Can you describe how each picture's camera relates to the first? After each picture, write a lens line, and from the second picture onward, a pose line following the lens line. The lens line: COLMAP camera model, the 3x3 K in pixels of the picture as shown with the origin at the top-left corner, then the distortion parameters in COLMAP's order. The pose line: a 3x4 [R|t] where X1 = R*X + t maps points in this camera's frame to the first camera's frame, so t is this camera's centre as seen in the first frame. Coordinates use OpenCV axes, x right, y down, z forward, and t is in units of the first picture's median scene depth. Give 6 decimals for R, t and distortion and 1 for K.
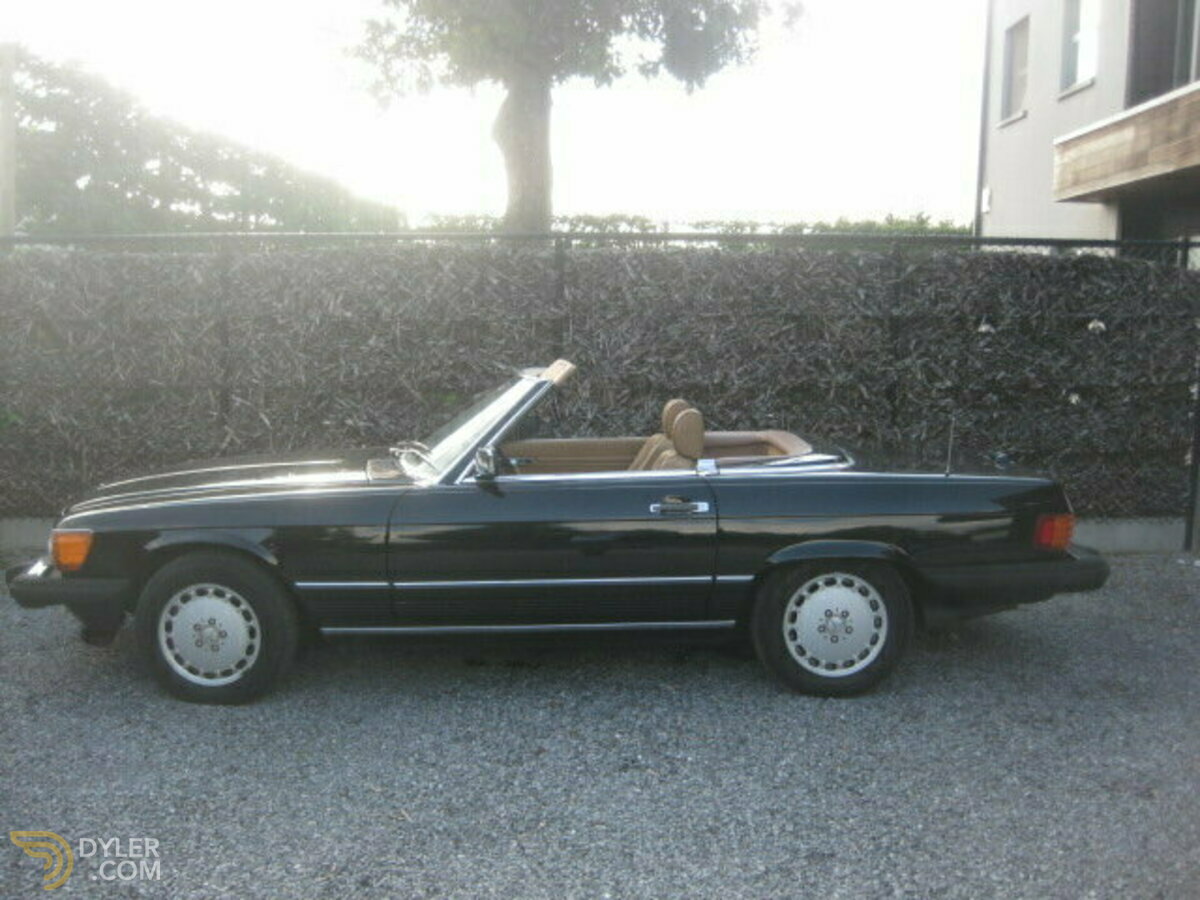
lens RADIAL K [[1240.5, 0, 600.0], [0, 1240.5, 450.0], [0, 0, 1]] dist [-0.180997, 0.157316]
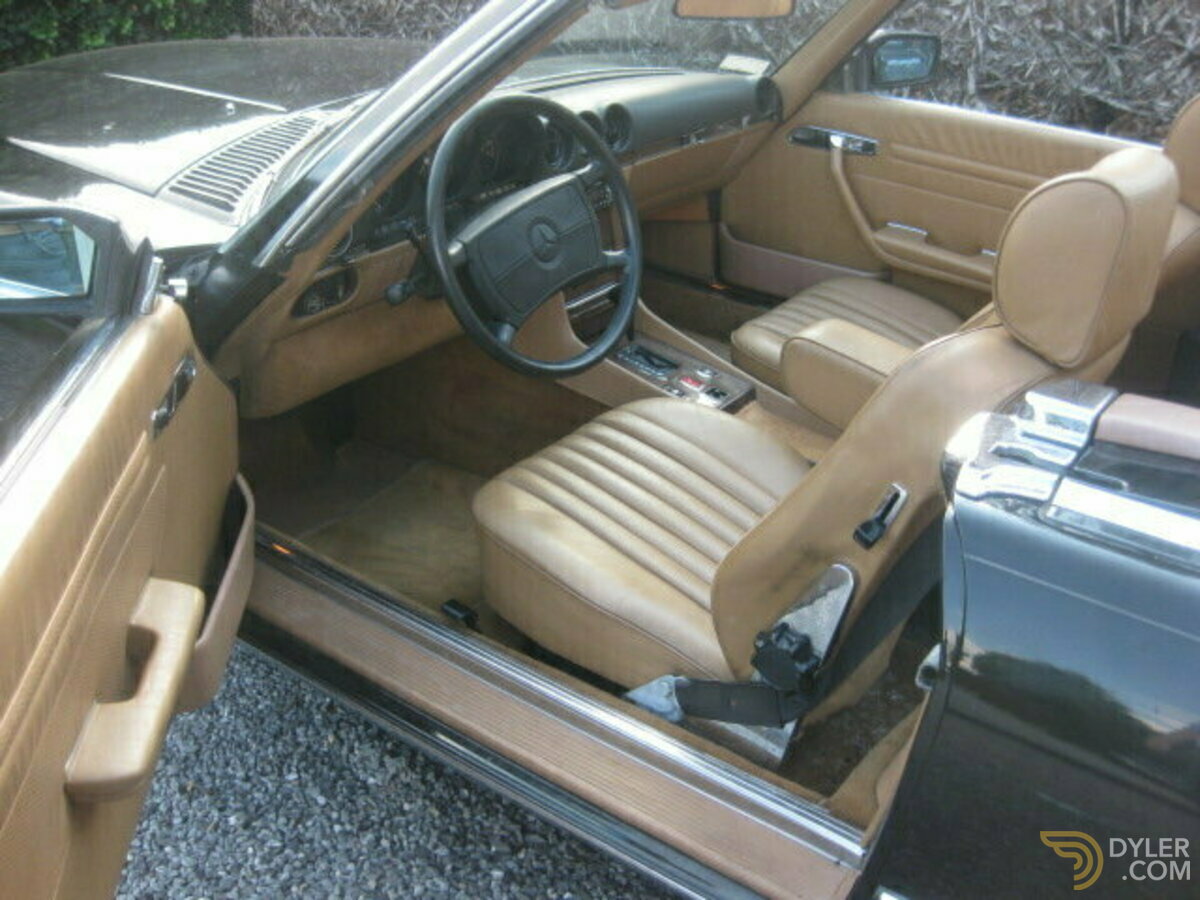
lens RADIAL K [[1240.5, 0, 600.0], [0, 1240.5, 450.0], [0, 0, 1]] dist [-0.180997, 0.157316]
pose [[0.808105, 0.324405, -0.491659, 0.081068], [-0.117075, 0.906483, 0.405686, -0.042949], [0.577287, -0.270276, 0.770513, 0.489638]]
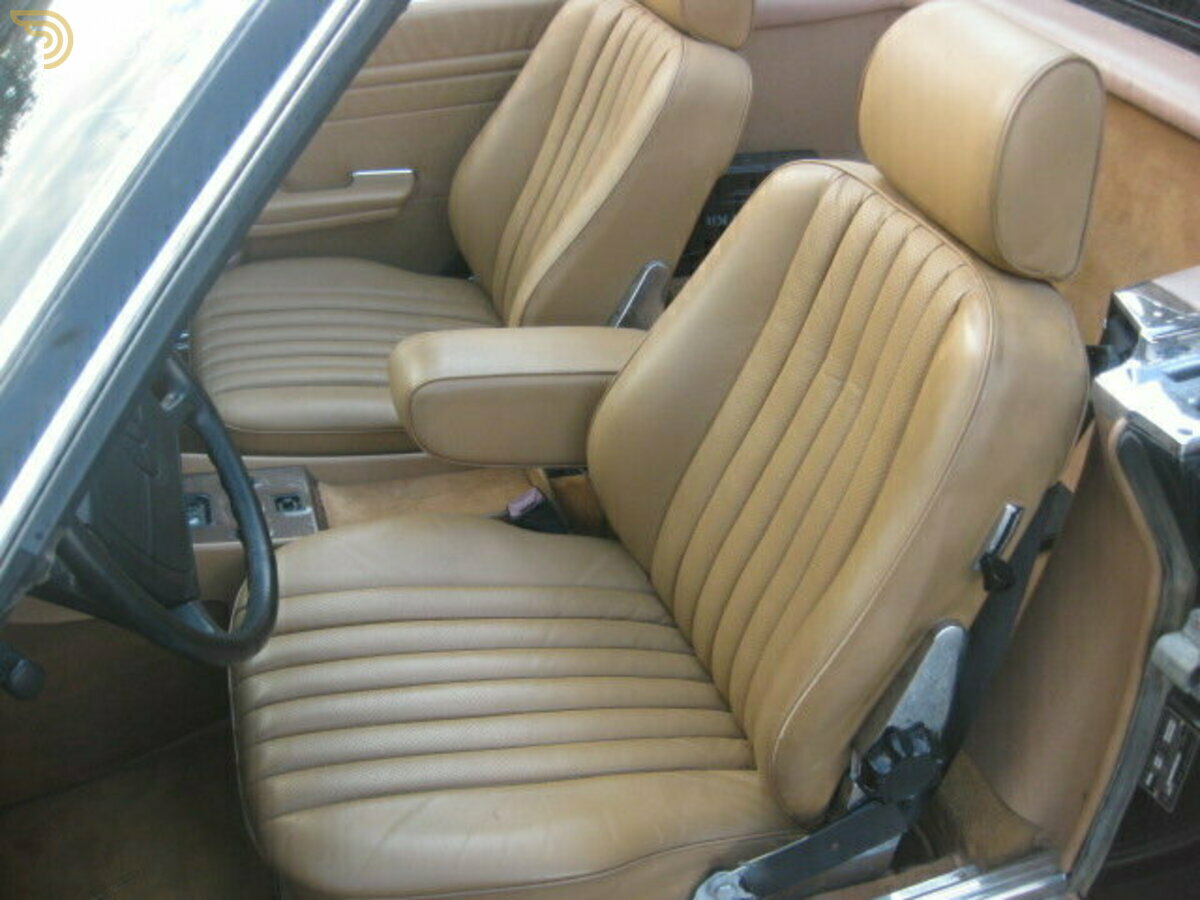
lens RADIAL K [[1240.5, 0, 600.0], [0, 1240.5, 450.0], [0, 0, 1]] dist [-0.180997, 0.157316]
pose [[0.944673, -0.168484, 0.281437, -0.045707], [0.009423, 0.871587, 0.490150, -0.045910], [-0.327879, -0.460379, 0.824952, 0.552059]]
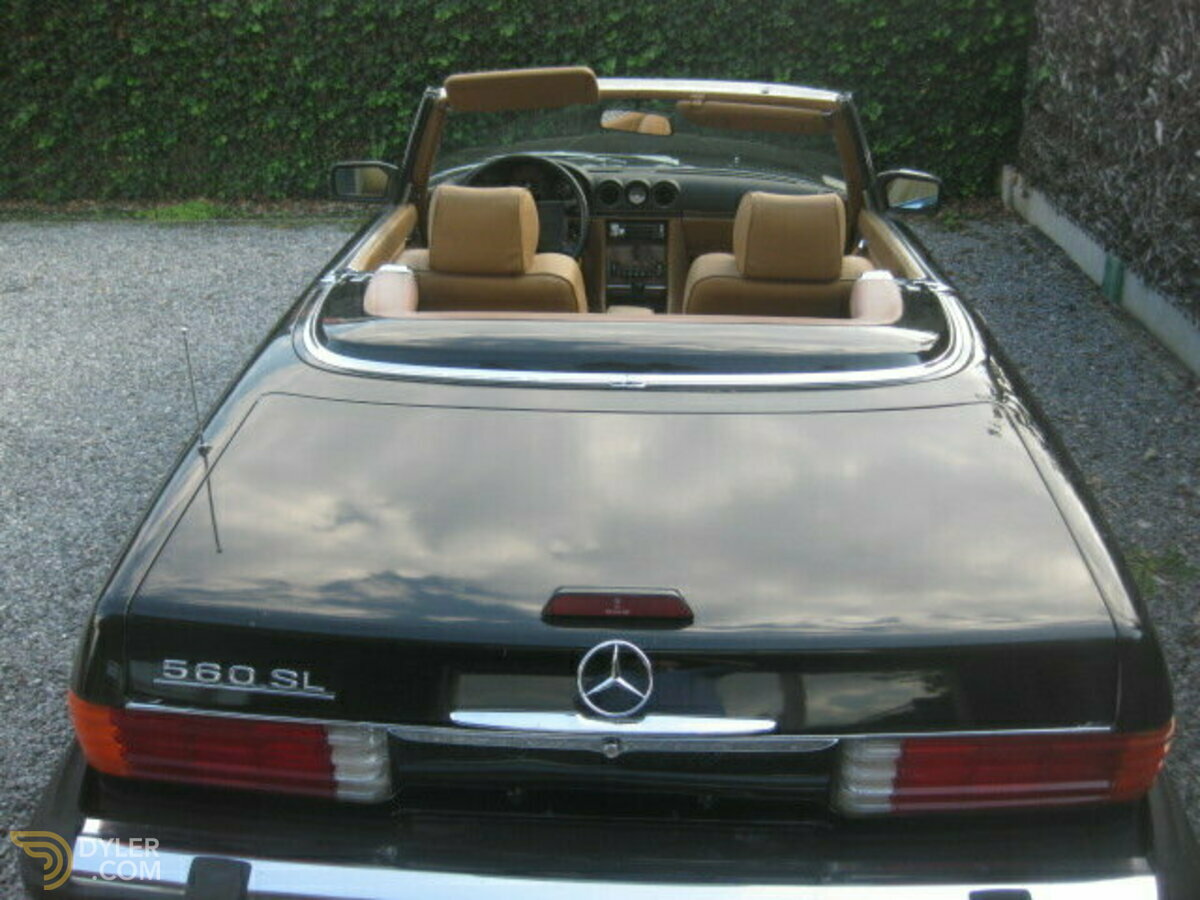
lens RADIAL K [[1240.5, 0, 600.0], [0, 1240.5, 450.0], [0, 0, 1]] dist [-0.180997, 0.157316]
pose [[-0.036151, 0.417178, -0.908106, 0.415921], [-0.107692, 0.901782, 0.418560, -0.108537], [0.993527, 0.112927, 0.012326, 0.708697]]
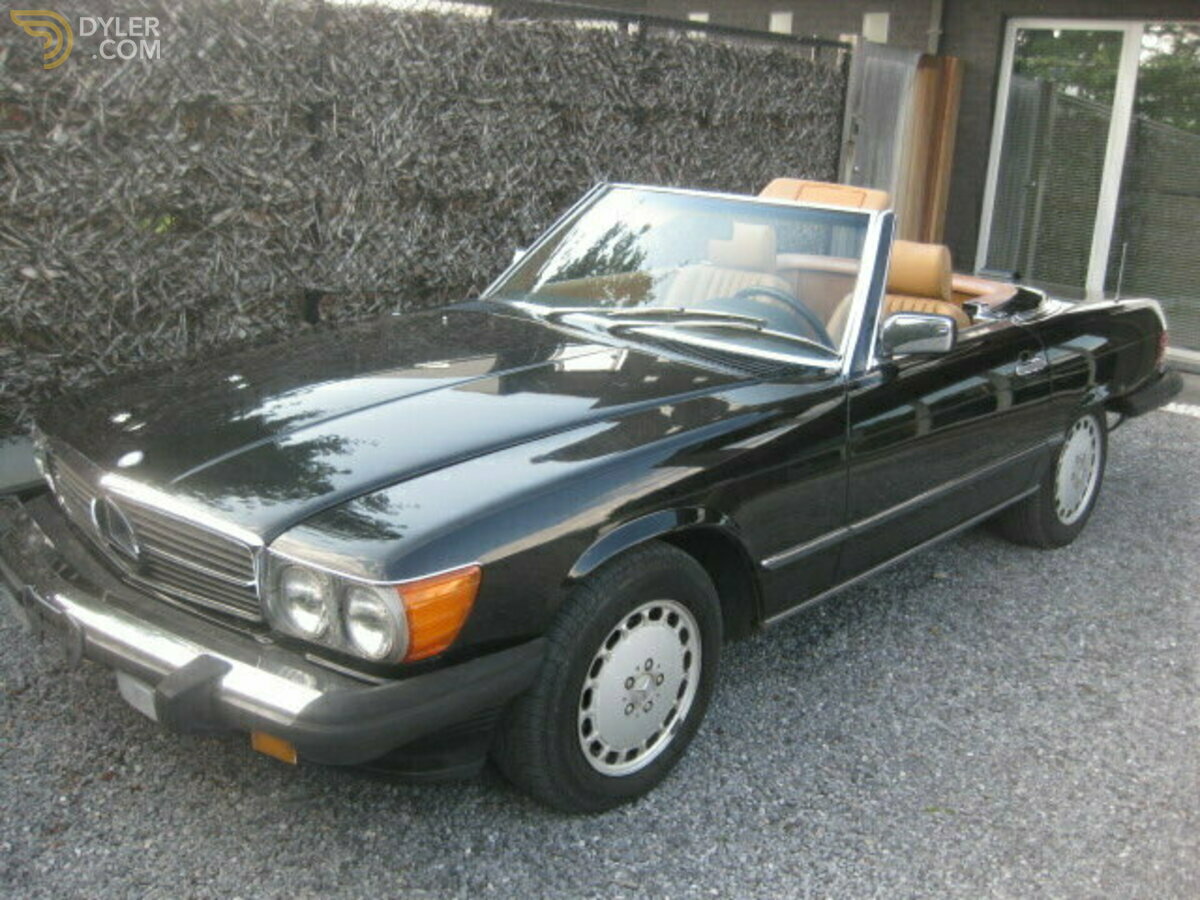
lens RADIAL K [[1240.5, 0, 600.0], [0, 1240.5, 450.0], [0, 0, 1]] dist [-0.180997, 0.157316]
pose [[0.679932, -0.170809, 0.713104, -0.447897], [0.036462, 0.979164, 0.199772, -0.044736], [-0.732368, -0.109830, 0.671992, 0.401538]]
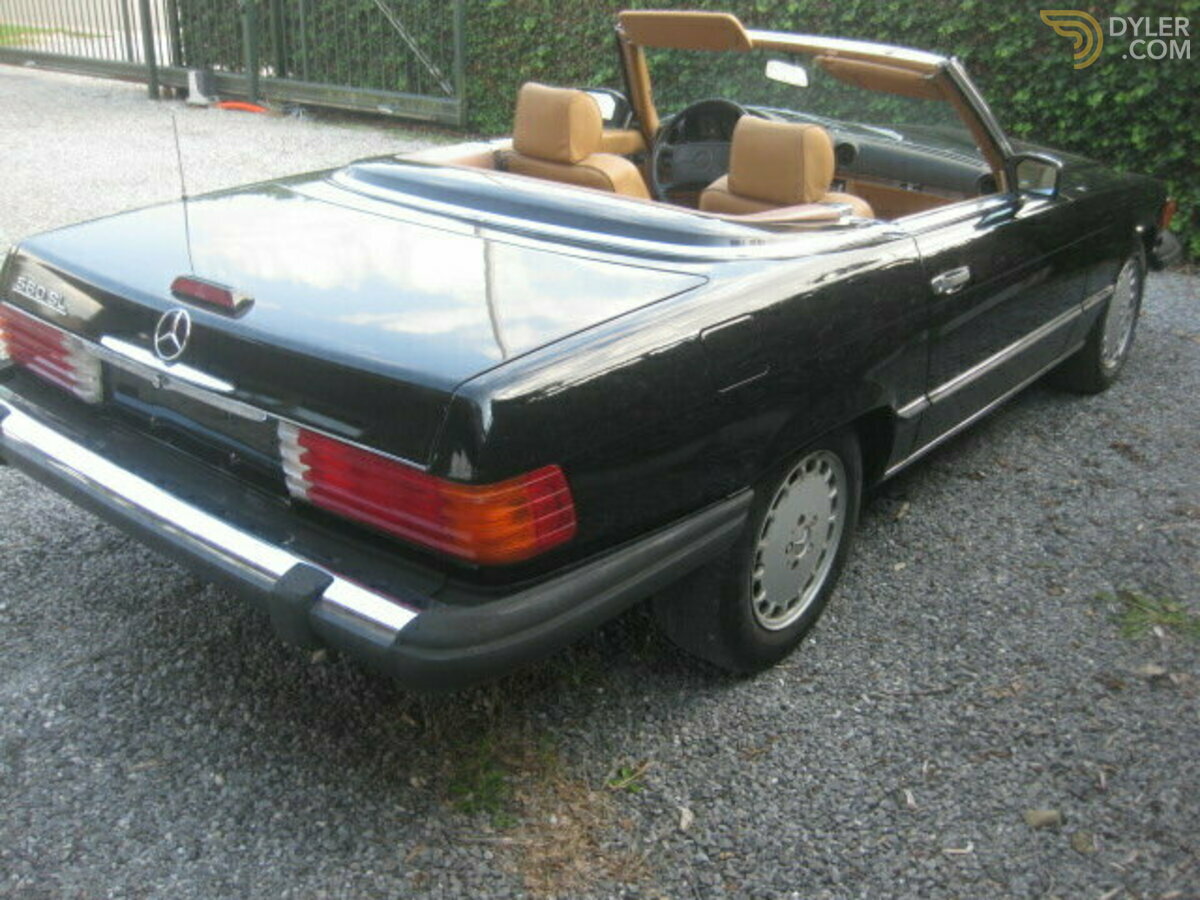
lens RADIAL K [[1235.6, 0, 593.8], [0, 1235.6, 451.3], [0, 0, 1]] dist [-0.171929, 0.126283]
pose [[-0.615050, 0.289649, -0.733360, 0.402697], [-0.117709, 0.885933, 0.448629, -0.104623], [0.779653, 0.362252, -0.510799, 0.955360]]
